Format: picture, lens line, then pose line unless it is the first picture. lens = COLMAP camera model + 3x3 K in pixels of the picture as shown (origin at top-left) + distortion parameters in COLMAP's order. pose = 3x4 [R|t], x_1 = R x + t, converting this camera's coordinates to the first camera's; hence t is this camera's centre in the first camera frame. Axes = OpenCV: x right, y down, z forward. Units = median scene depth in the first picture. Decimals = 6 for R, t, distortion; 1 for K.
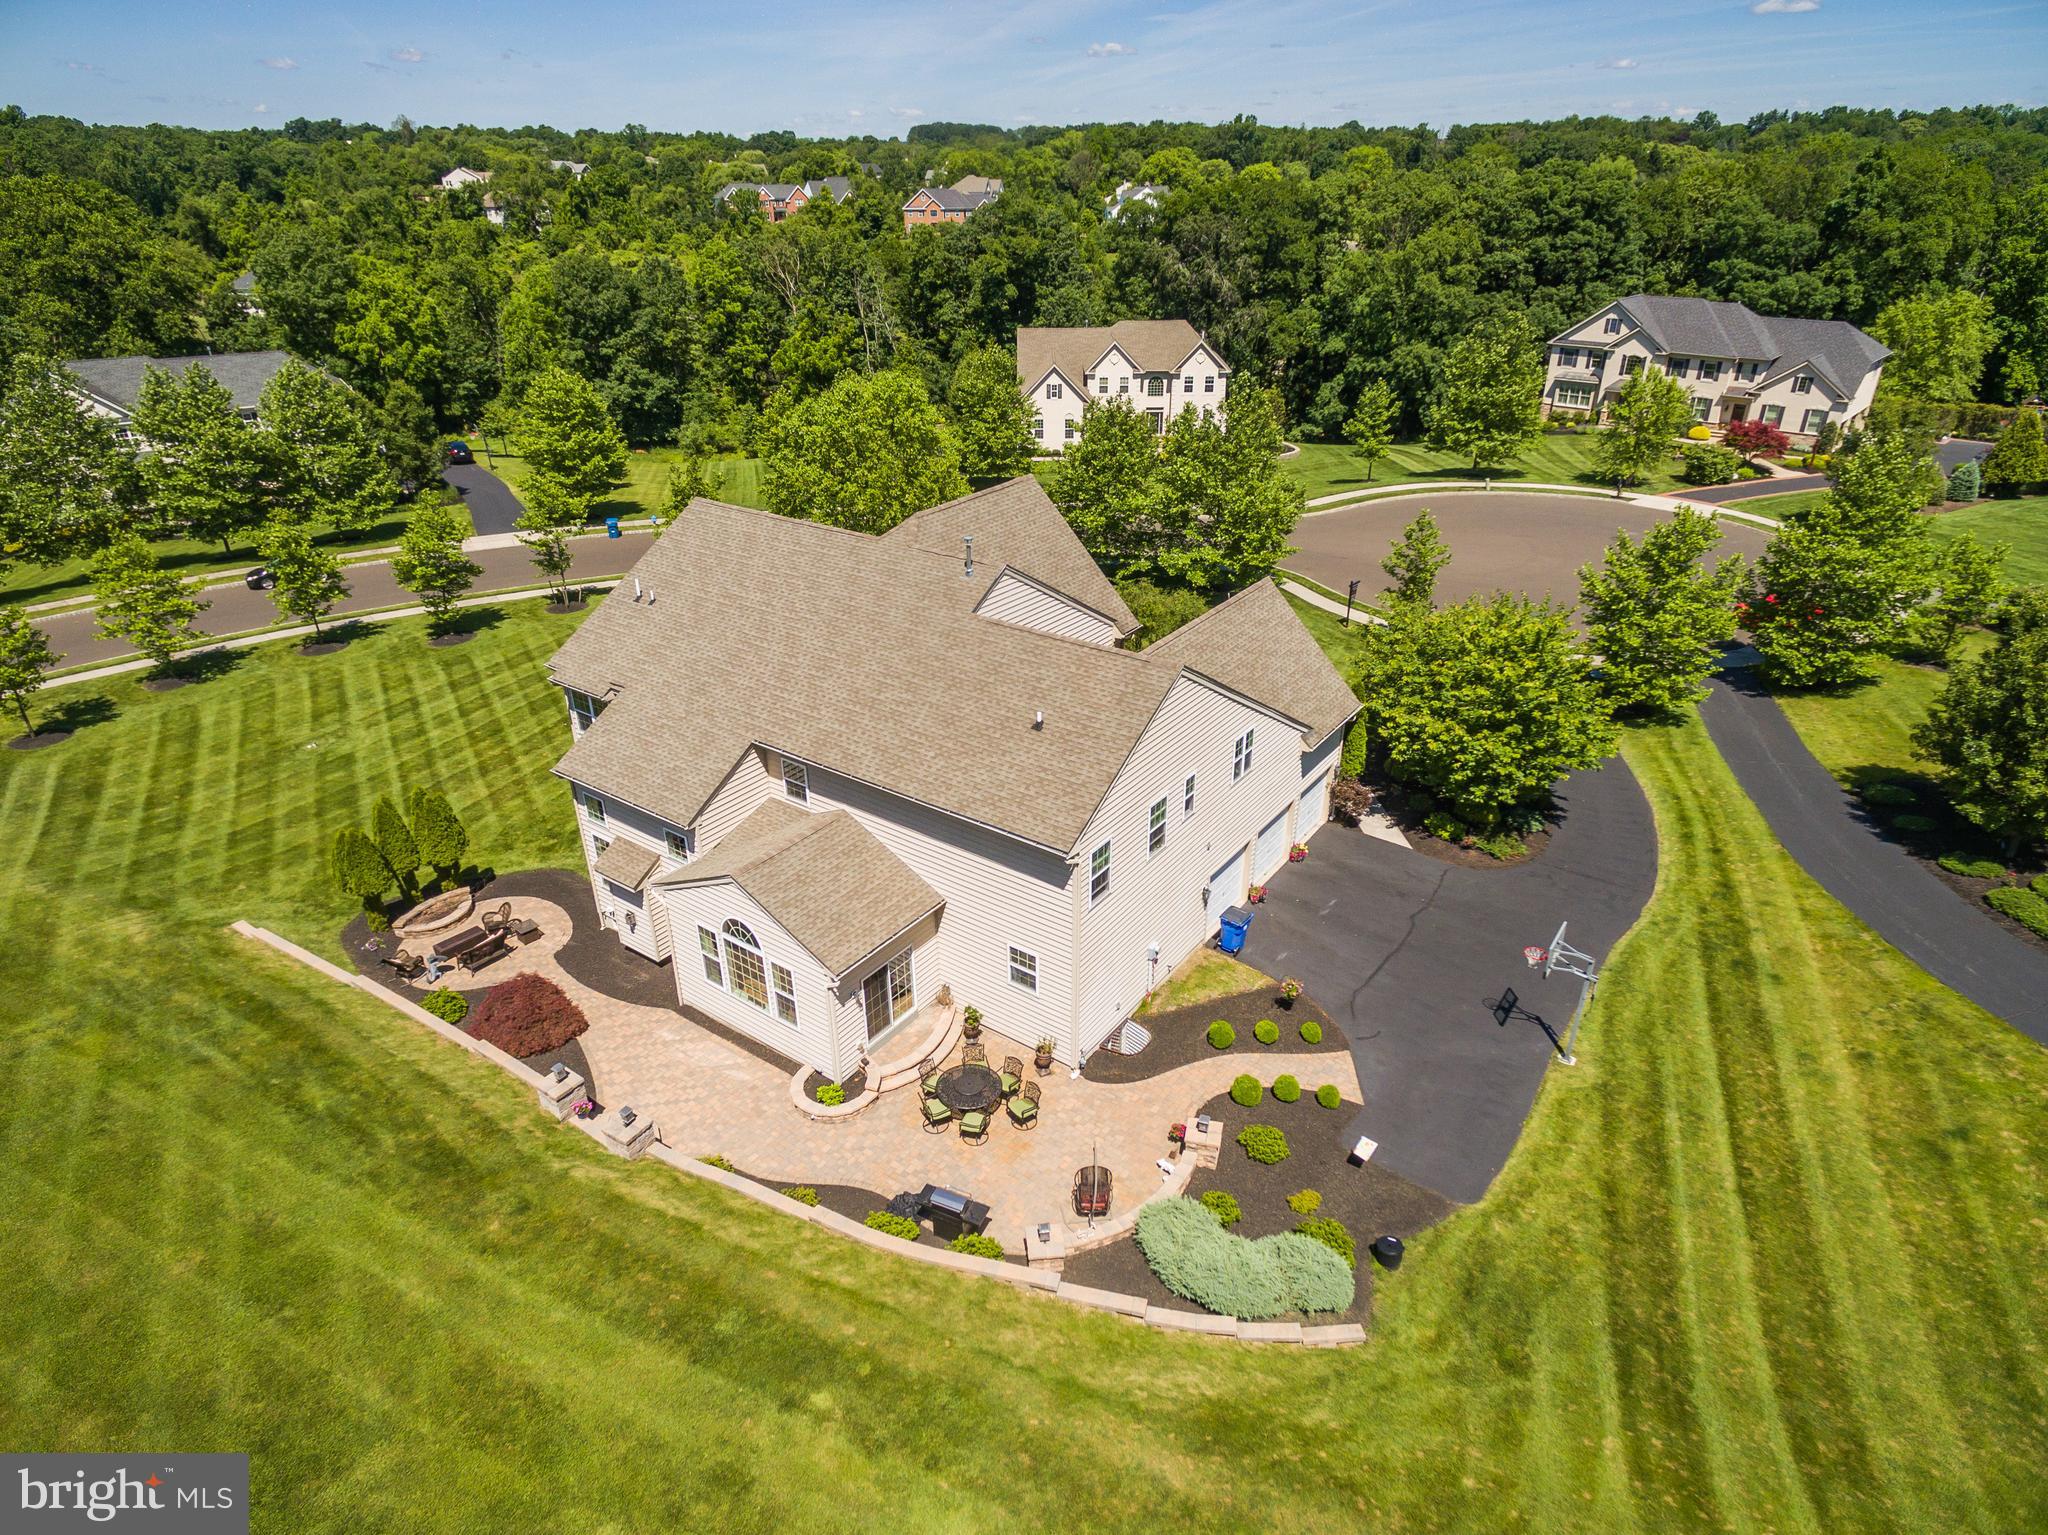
lens RADIAL K [[1212.8, 0, 1024.0], [0, 1212.8, 767.5], [0, 0, 1]] dist [-0.000226, 0.011294]
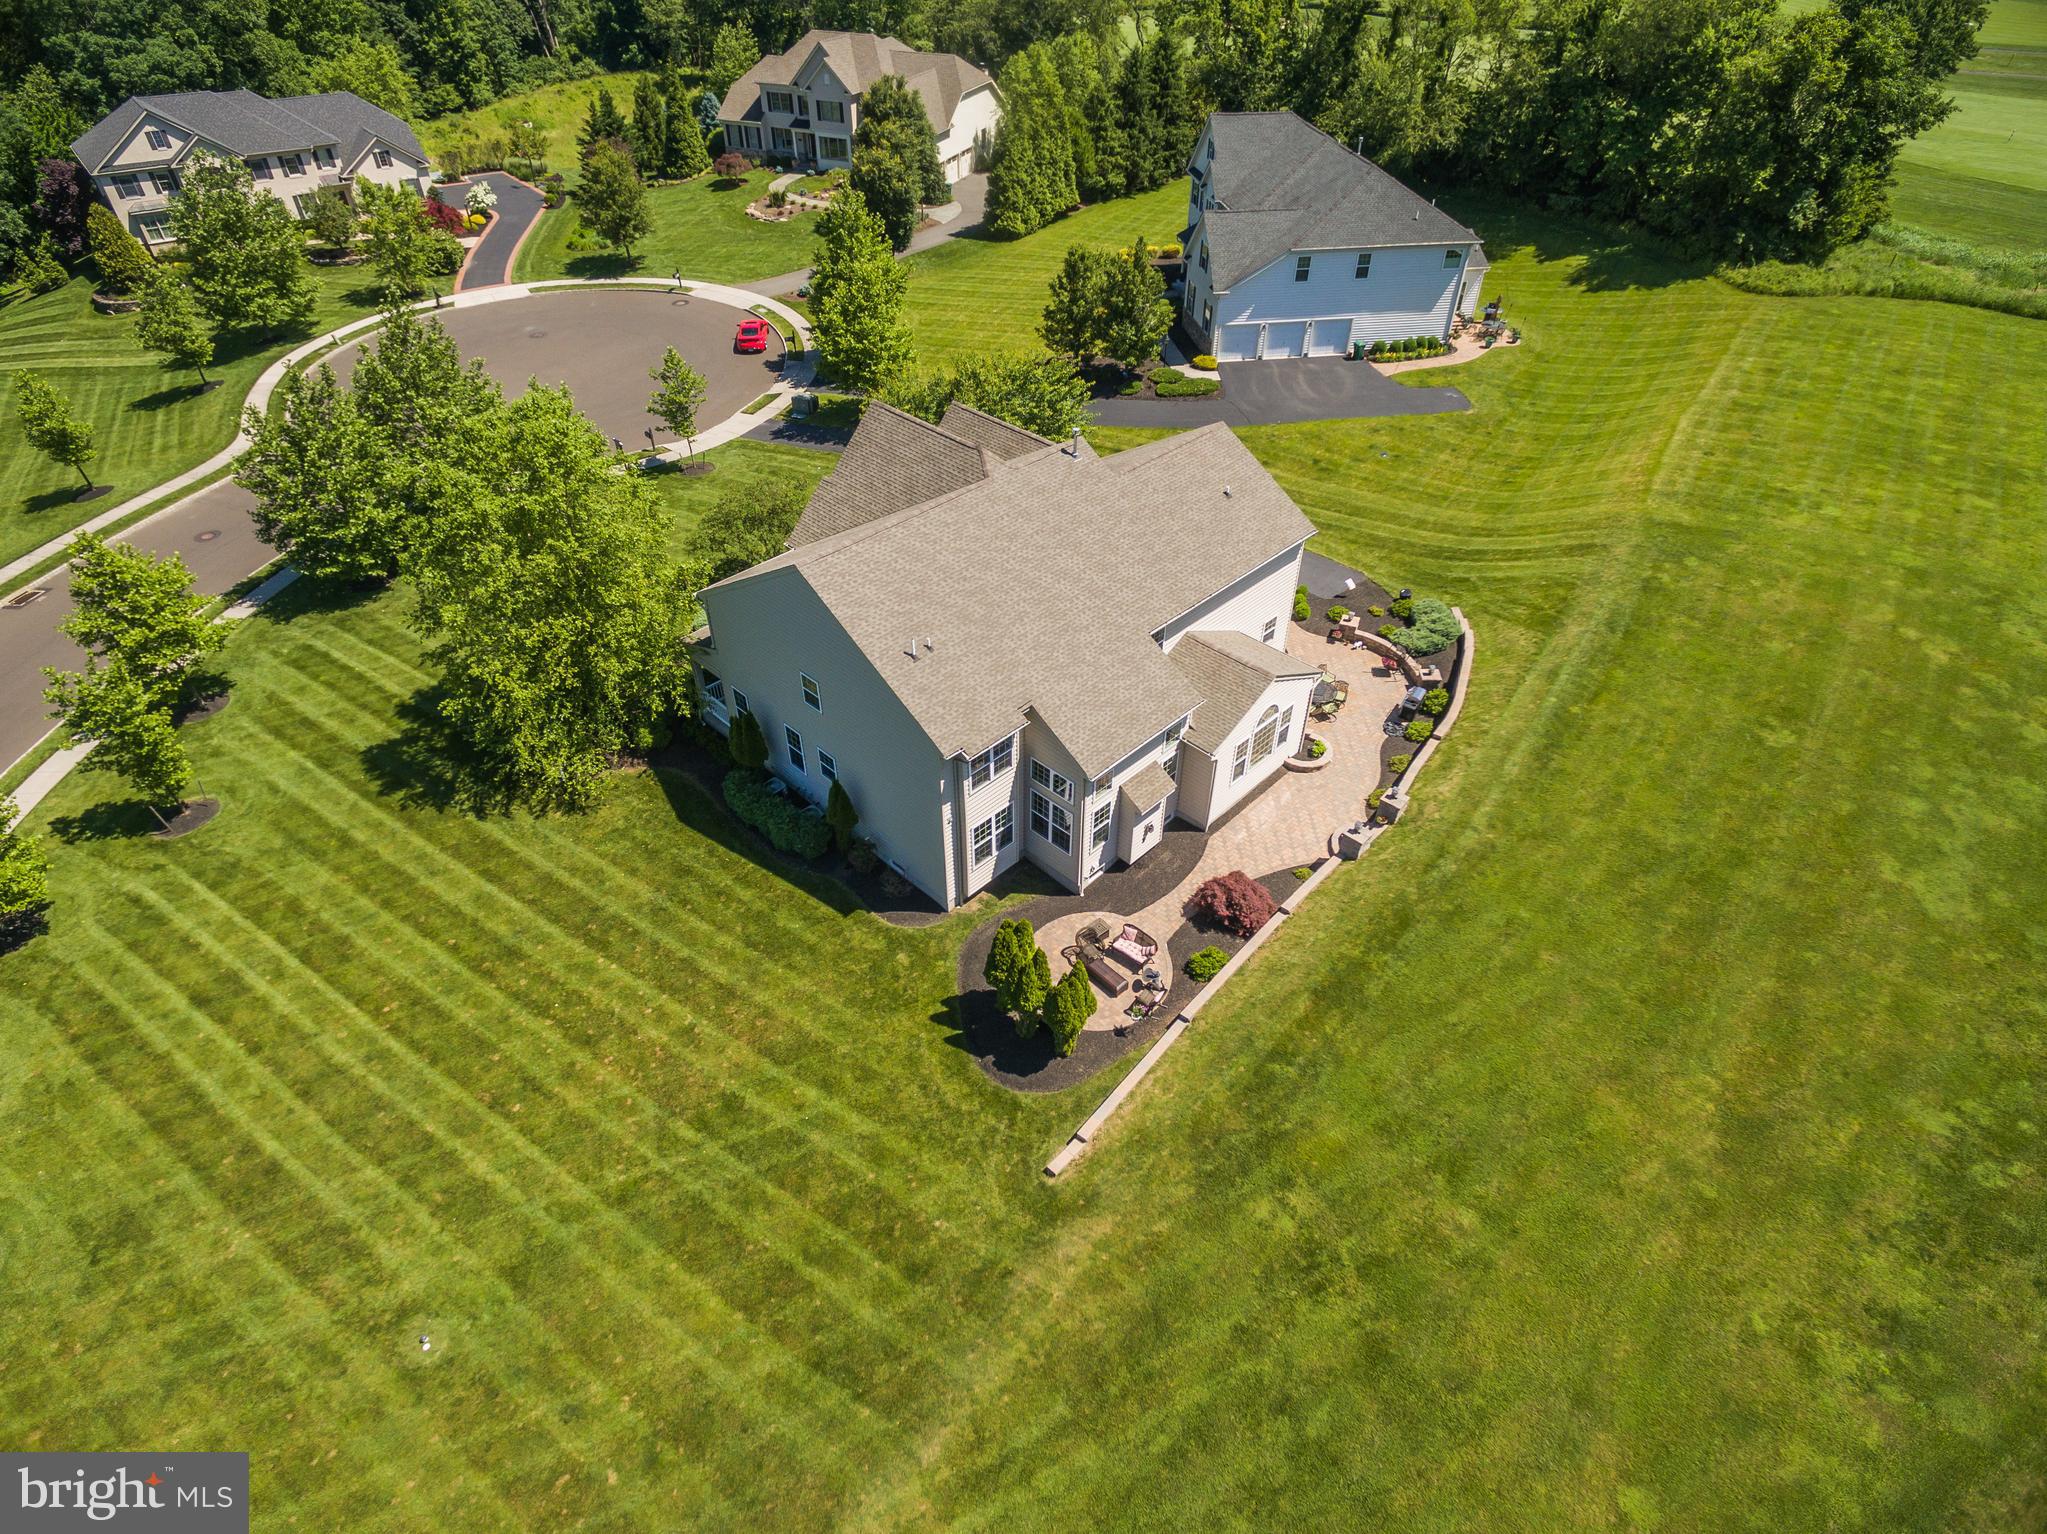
lens RADIAL K [[1205.5, 0, 1016.8], [0, 1205.5, 773.5], [0, 0, 1]] dist [-0.003417, 0.021614]
pose [[0.110494, -0.616050, 0.779919, -0.433468], [0.450379, 0.730564, 0.513259, -0.197129], [-0.885974, 0.294547, 0.358179, 0.254212]]
